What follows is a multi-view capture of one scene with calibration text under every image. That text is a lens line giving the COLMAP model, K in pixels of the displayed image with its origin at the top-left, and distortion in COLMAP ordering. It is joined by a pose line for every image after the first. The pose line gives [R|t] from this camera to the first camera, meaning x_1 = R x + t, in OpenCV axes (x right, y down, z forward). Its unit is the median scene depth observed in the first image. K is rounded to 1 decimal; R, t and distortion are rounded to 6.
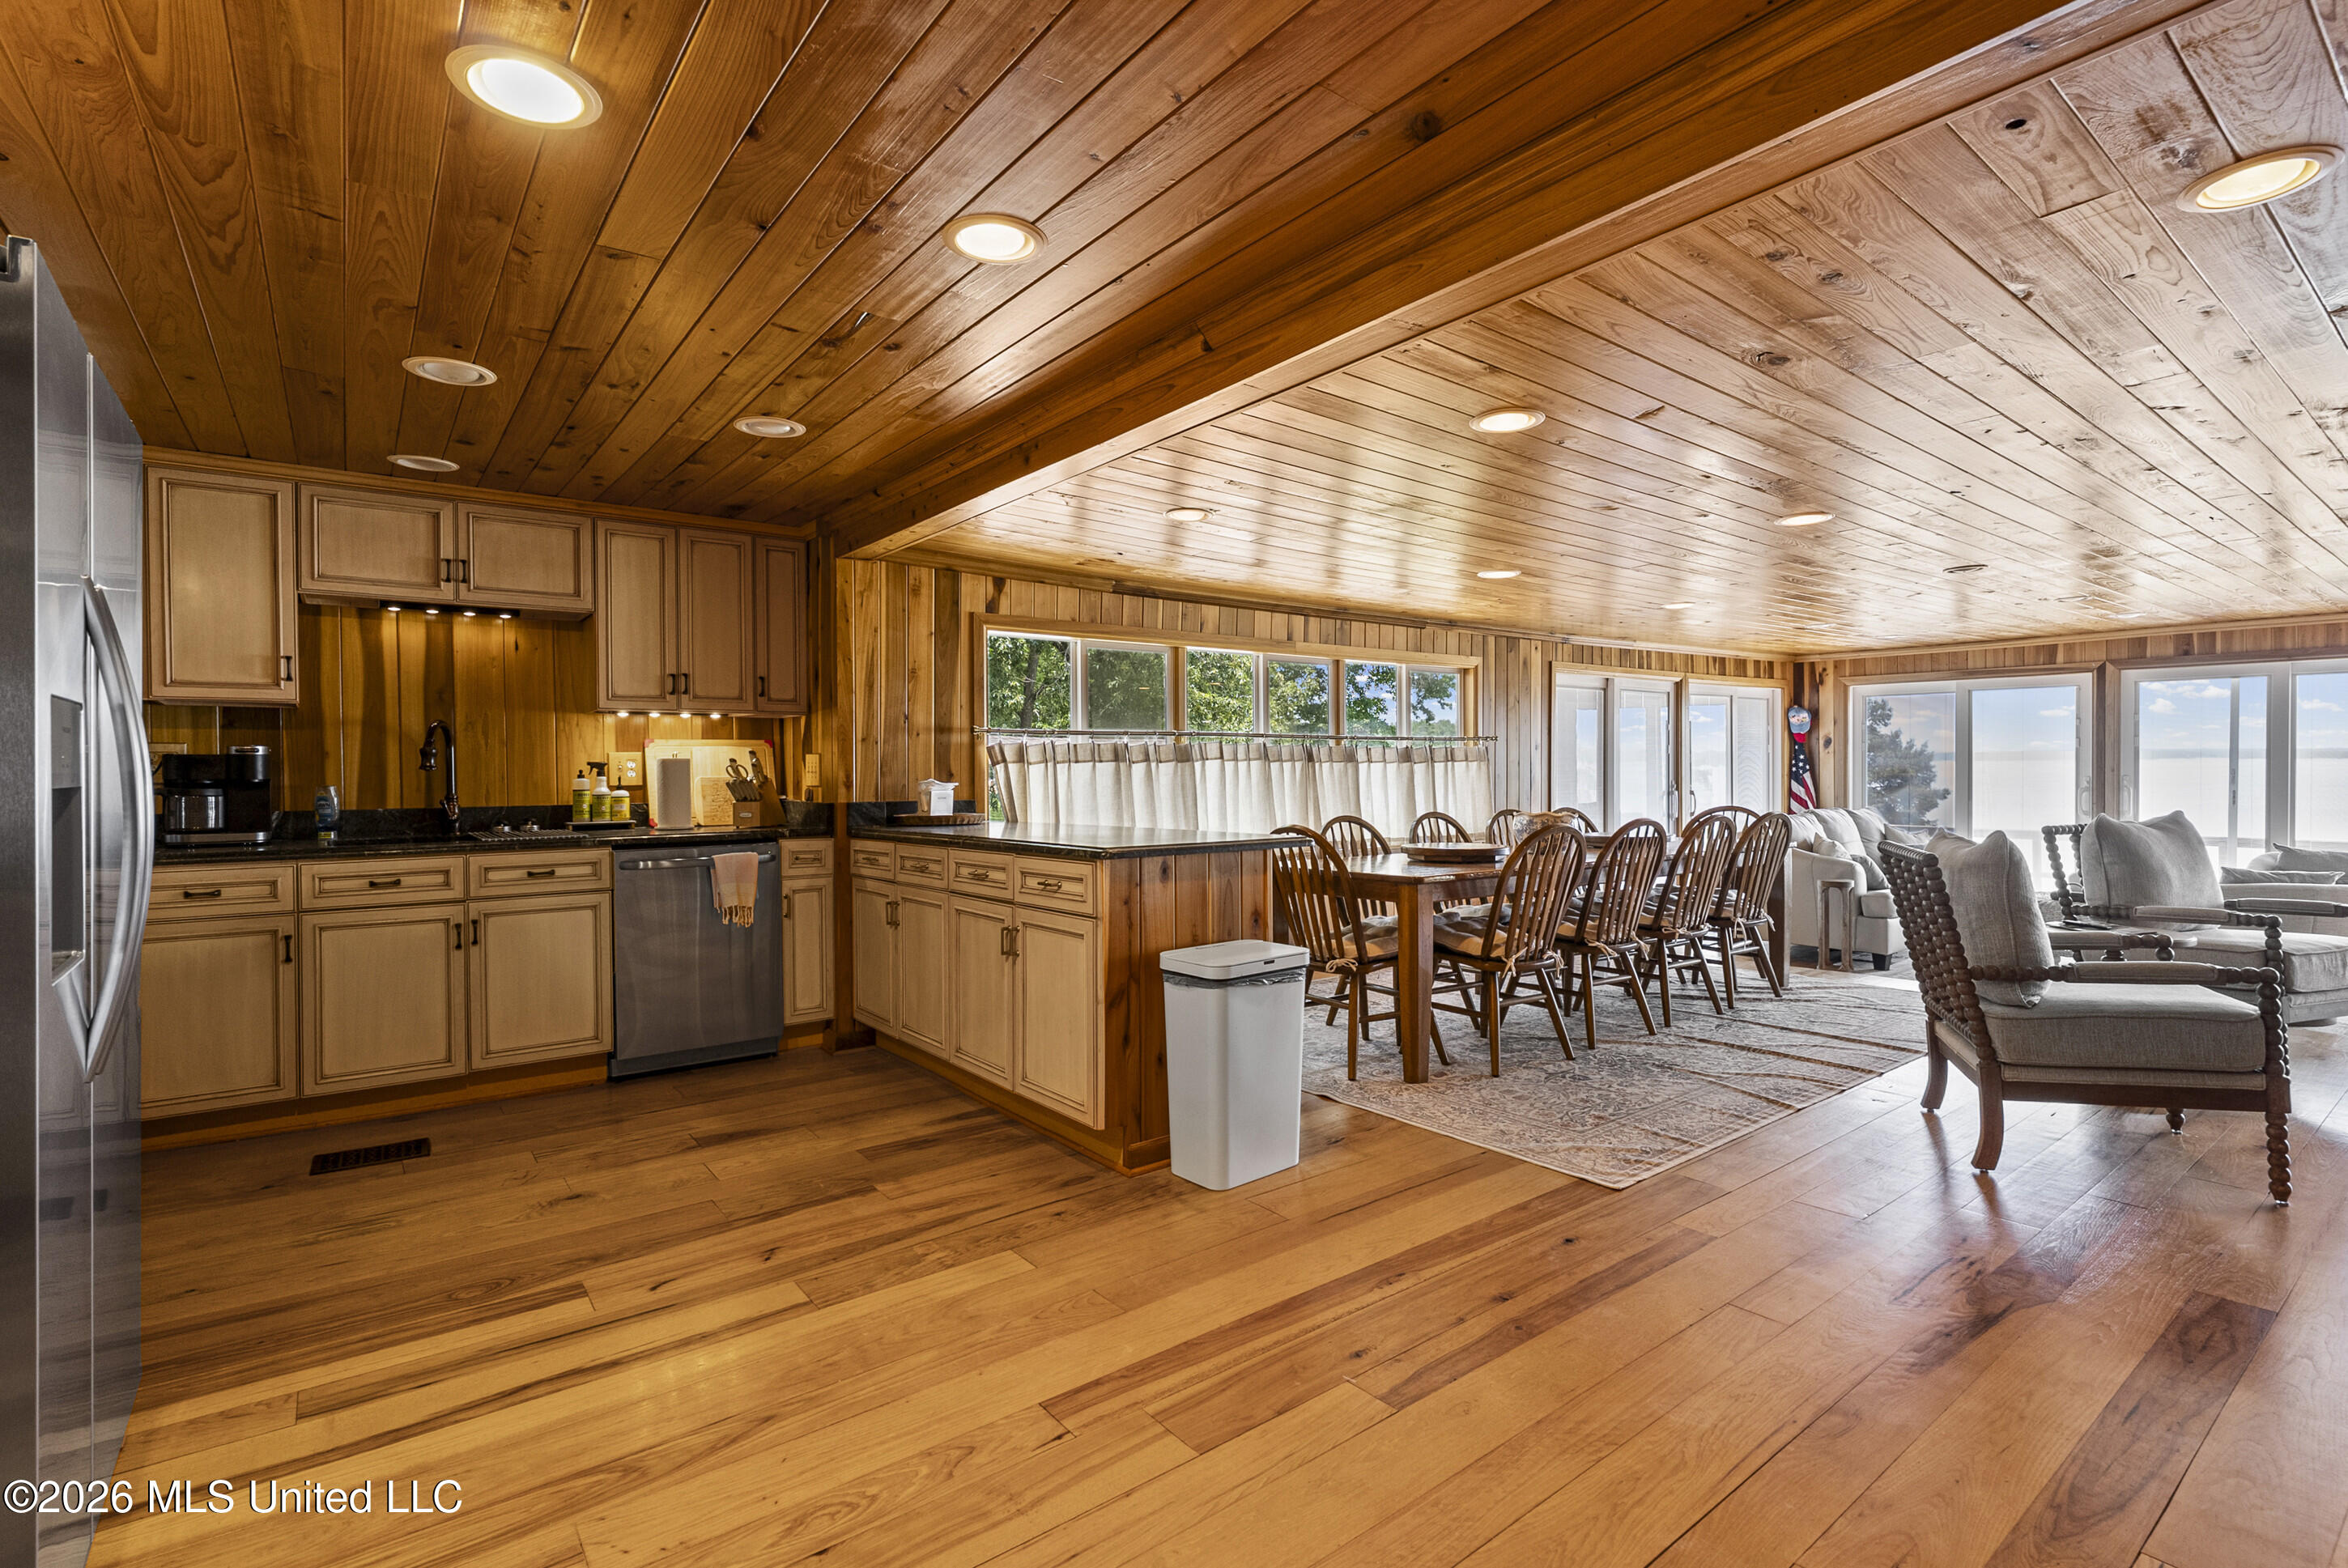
lens RADIAL K [[1095.3, 0, 1177.7], [0, 1095.3, 779.9], [0, 0, 1]] dist [-0.002930, -0.000671]
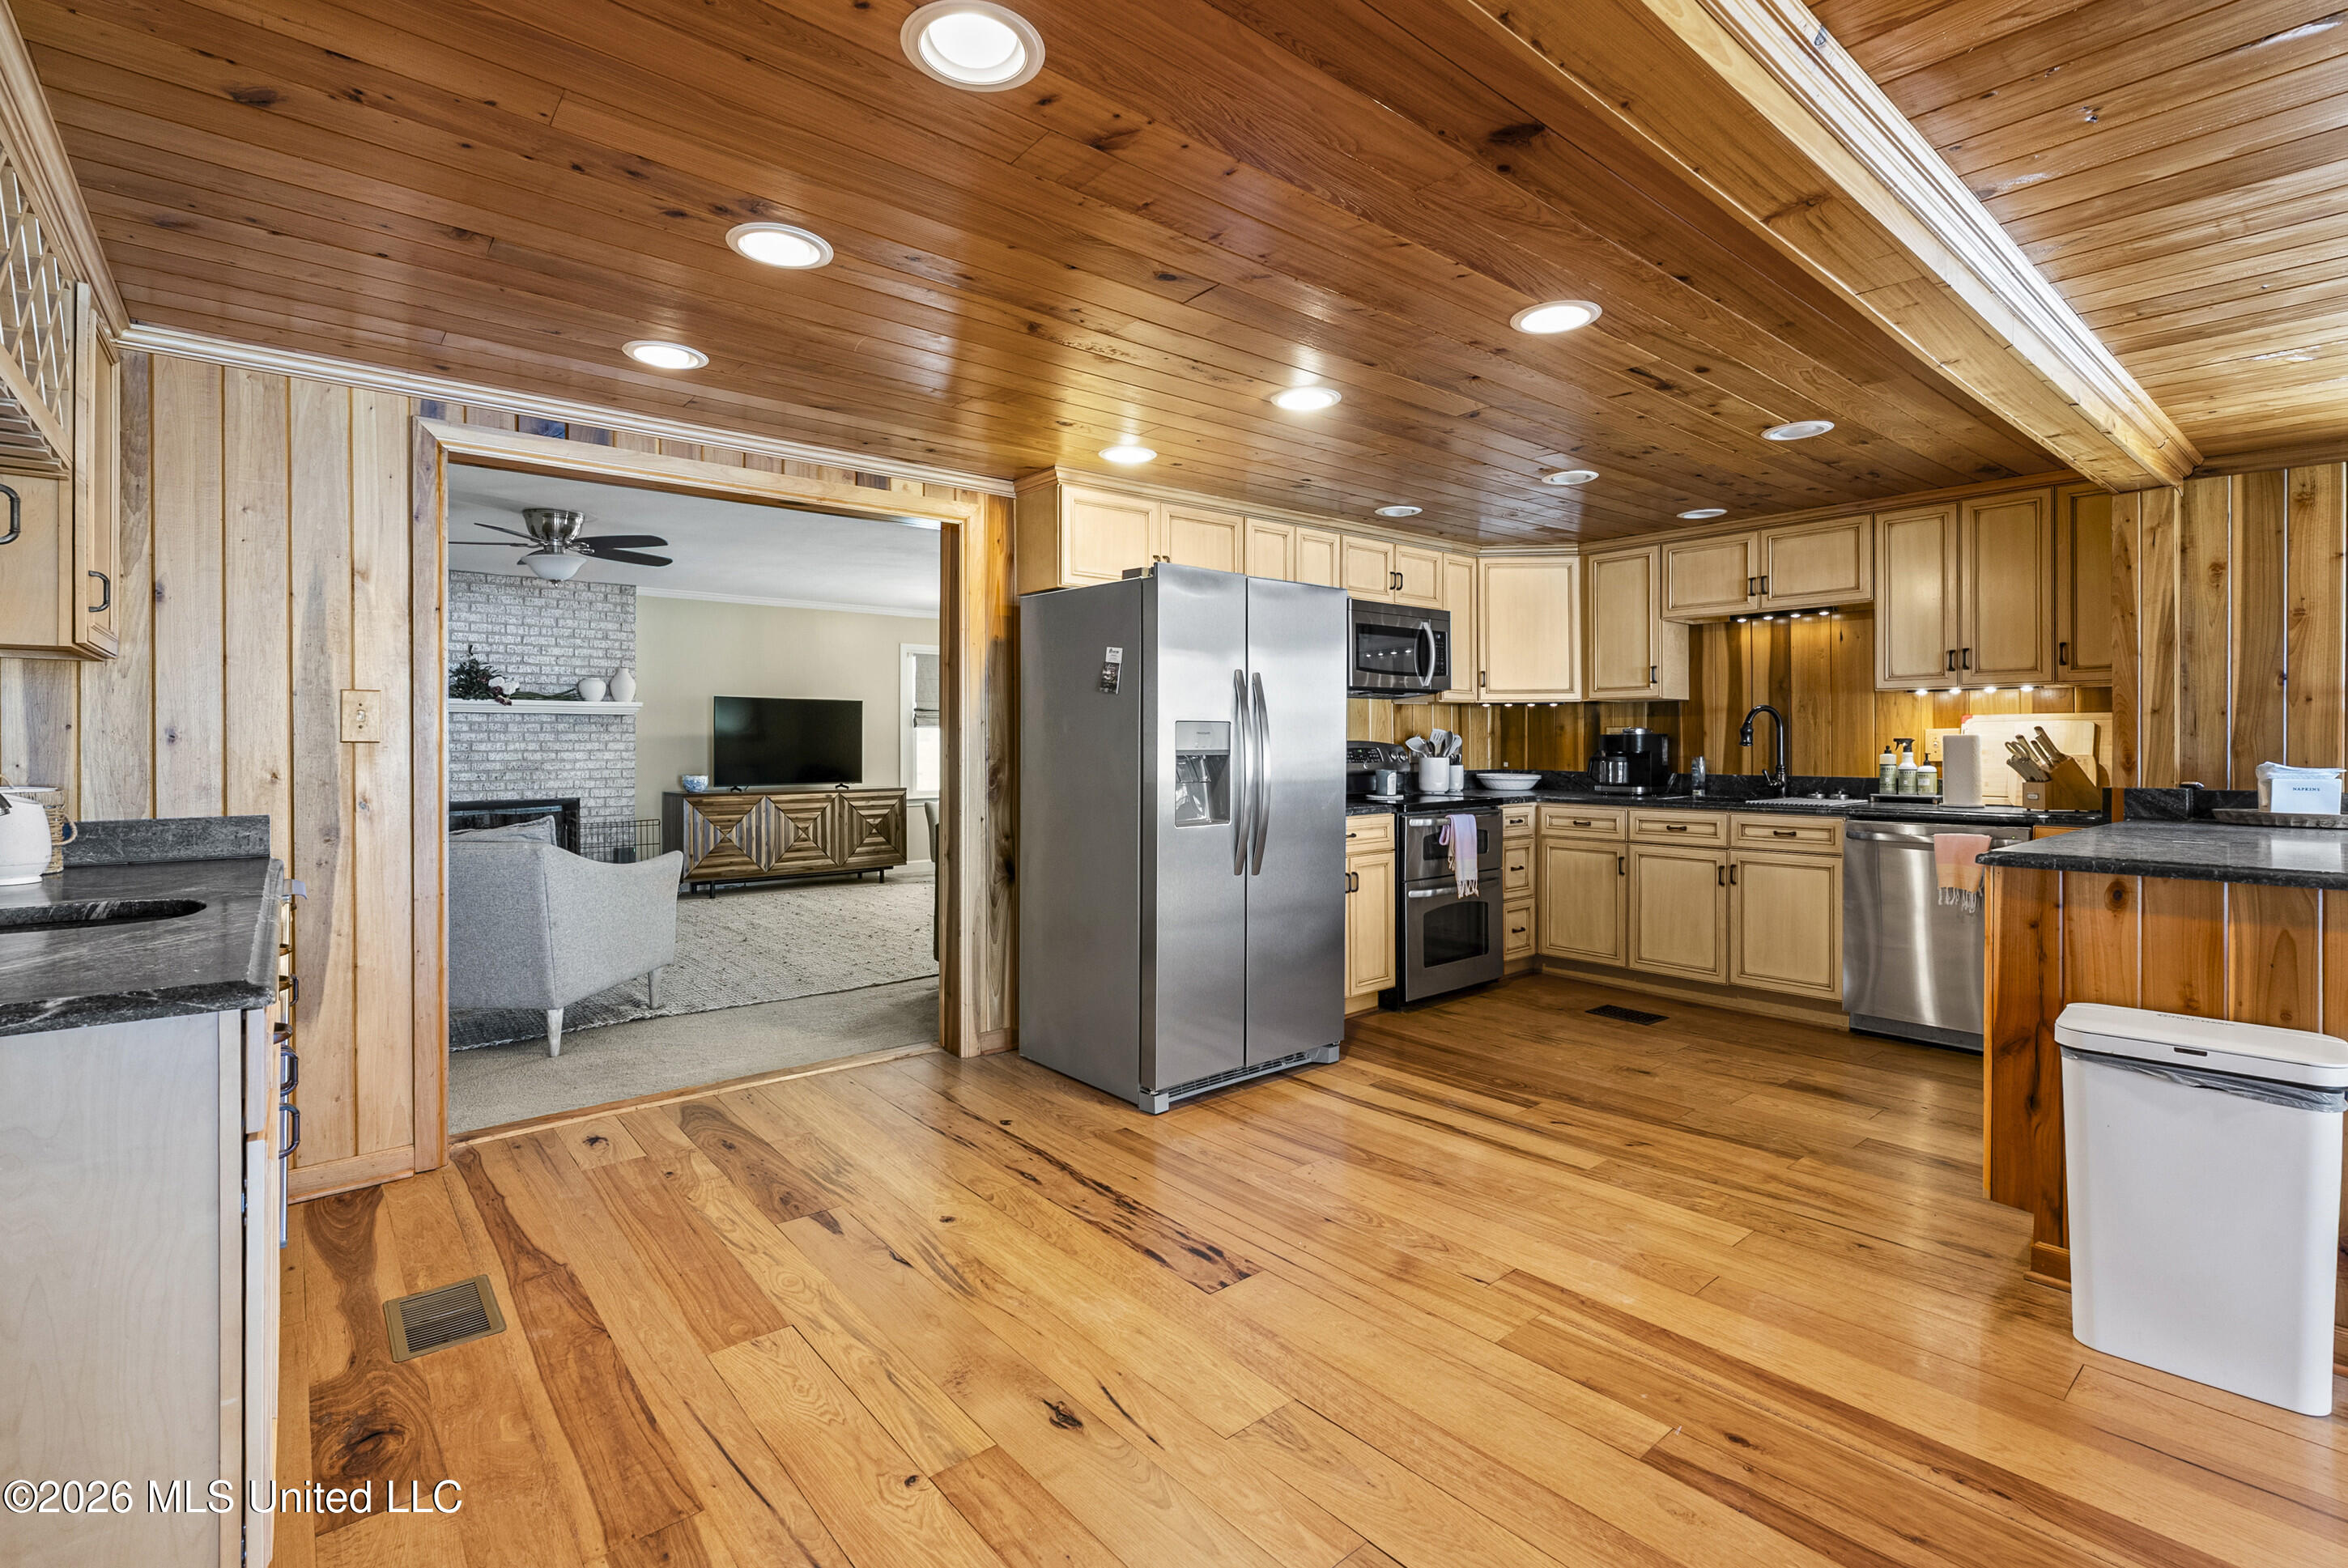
lens RADIAL K [[1071.8, 0, 1171.8], [0, 1071.8, 741.5], [0, 0, 1]] dist [-0.003698, 0.000148]
pose [[0.044992, 0.003246, -0.998982, 0.559542], [-0.008361, 0.999961, 0.002873, -0.012465], [0.998952, 0.008223, 0.045017, 0.292961]]
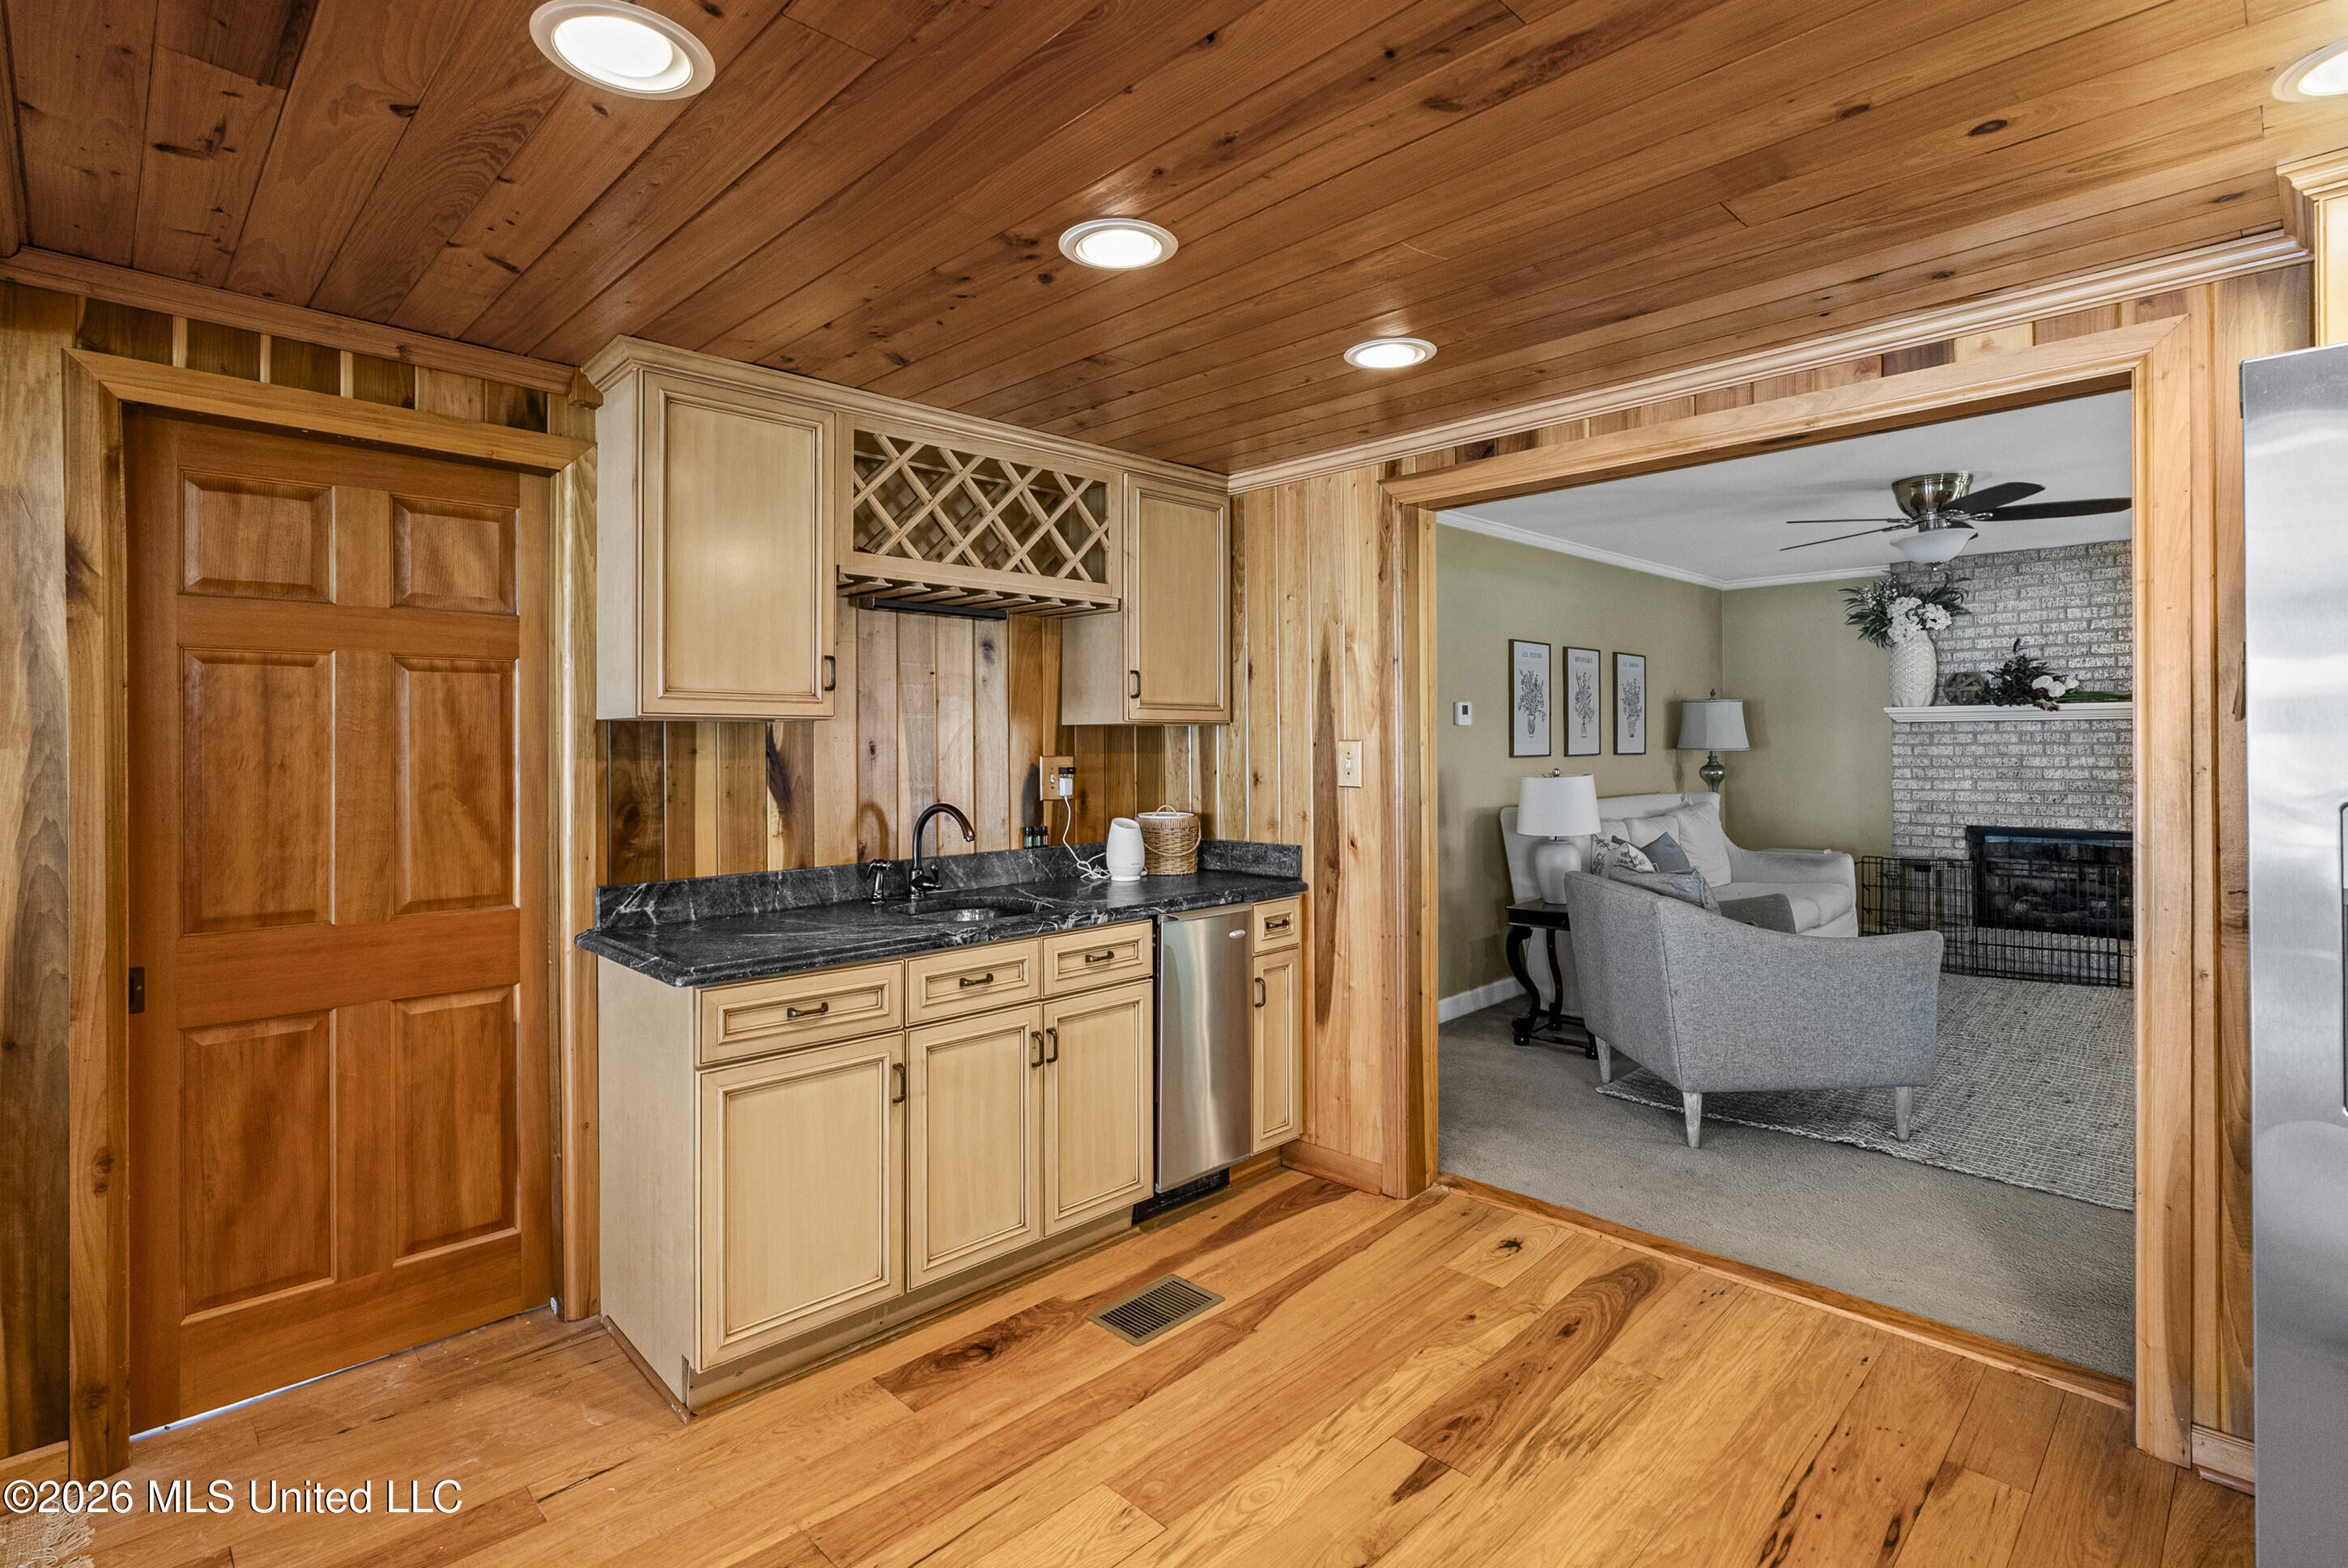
lens RADIAL K [[1118.1, 0, 1173.2], [0, 1118.1, 736.7], [0, 0, 1]] dist [-0.002321, -0.000136]
pose [[-0.991521, 0.012954, -0.129297, 0.029995], [0.012047, 0.999897, 0.007798, -0.053269], [0.129384, 0.006174, -0.991575, 0.612805]]
